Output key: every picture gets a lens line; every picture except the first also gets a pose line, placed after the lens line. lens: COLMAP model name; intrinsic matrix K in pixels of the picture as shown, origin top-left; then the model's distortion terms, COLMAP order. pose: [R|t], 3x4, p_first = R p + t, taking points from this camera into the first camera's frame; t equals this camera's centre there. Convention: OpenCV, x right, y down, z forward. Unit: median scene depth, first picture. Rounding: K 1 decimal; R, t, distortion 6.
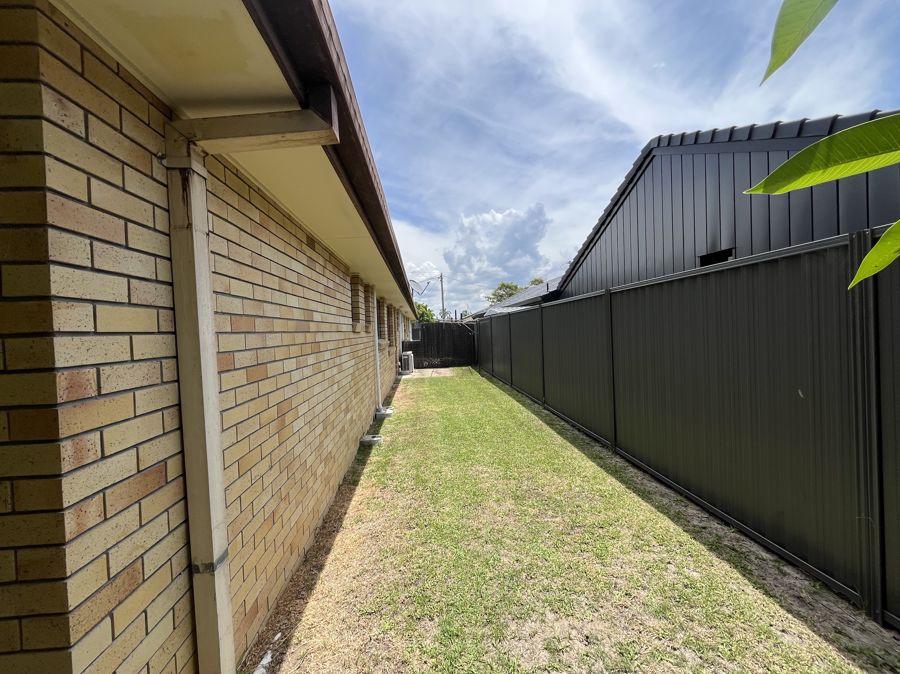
lens RADIAL K [[367.0, 0, 449.4], [0, 367.0, 336.4], [0, 0, 1]] dist [-0.003148, 0.000061]
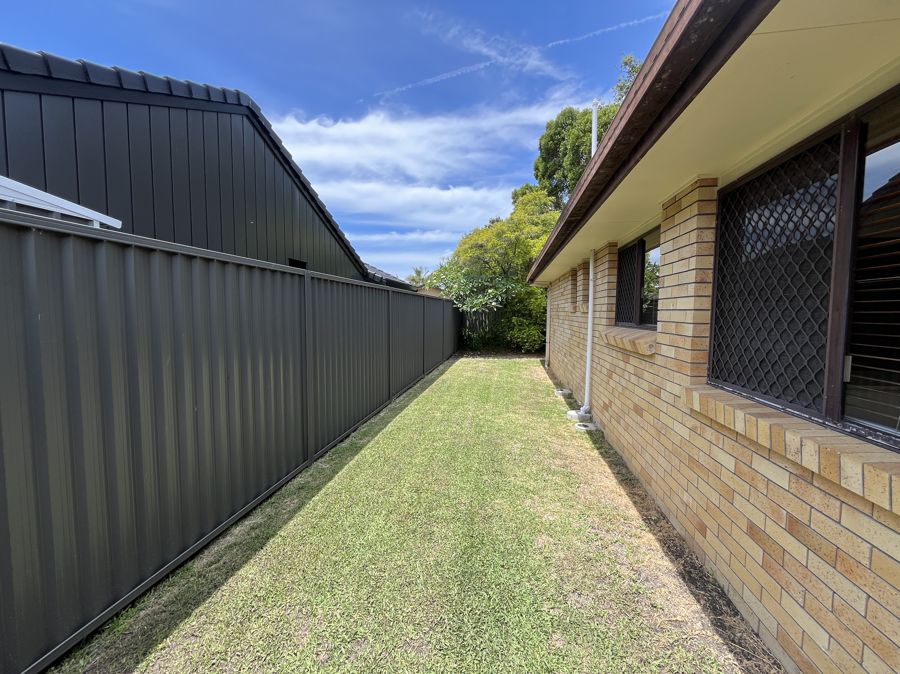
lens RADIAL K [[367.0, 0, 450.4], [0, 367.0, 335.6], [0, 0, 1]] dist [-0.003148, 0.000061]
pose [[-0.977340, 0.015543, 0.211102, -0.070856], [0.032417, 0.996526, 0.076710, -0.040452], [-0.209177, 0.081815, -0.974449, 2.025707]]
